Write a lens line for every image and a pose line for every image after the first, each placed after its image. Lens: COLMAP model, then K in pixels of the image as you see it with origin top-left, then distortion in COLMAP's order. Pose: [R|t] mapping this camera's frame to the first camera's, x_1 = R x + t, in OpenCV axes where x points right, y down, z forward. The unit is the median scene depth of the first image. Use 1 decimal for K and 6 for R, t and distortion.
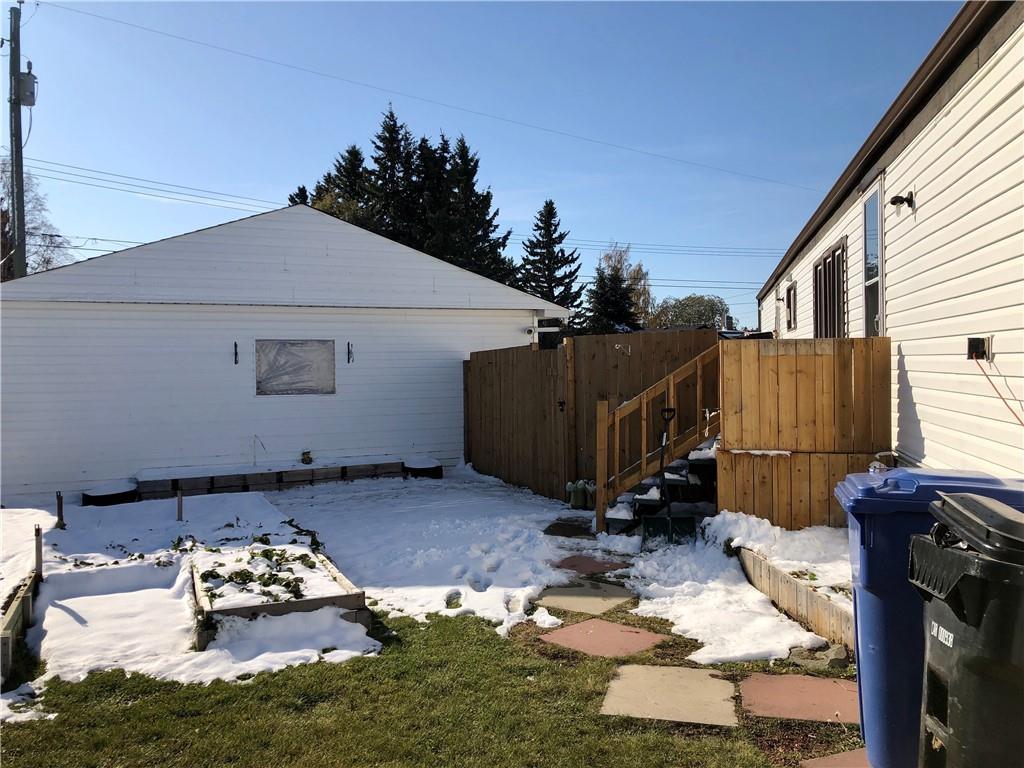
lens RADIAL K [[819.7, 0, 509.8], [0, 819.7, 380.9], [0, 0, 1]] dist [0.008469, -0.011310]
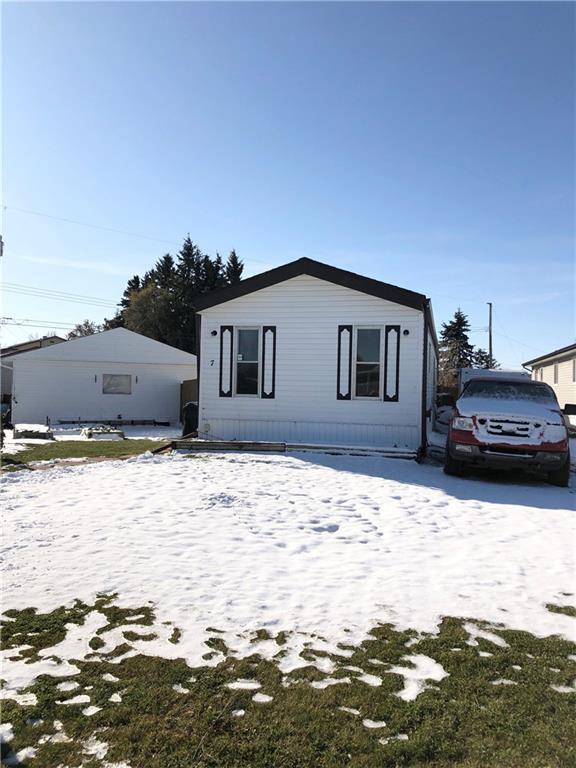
lens RADIAL K [[614.8, 0, 289.4], [0, 614.8, 385.8], [0, 0, 1]] dist [0.008469, -0.011310]
pose [[0.999464, 0.031955, -0.007095, 0.081573], [-0.032150, 0.999049, -0.029440, 0.007480], [0.006147, 0.029652, 0.999541, -0.260656]]
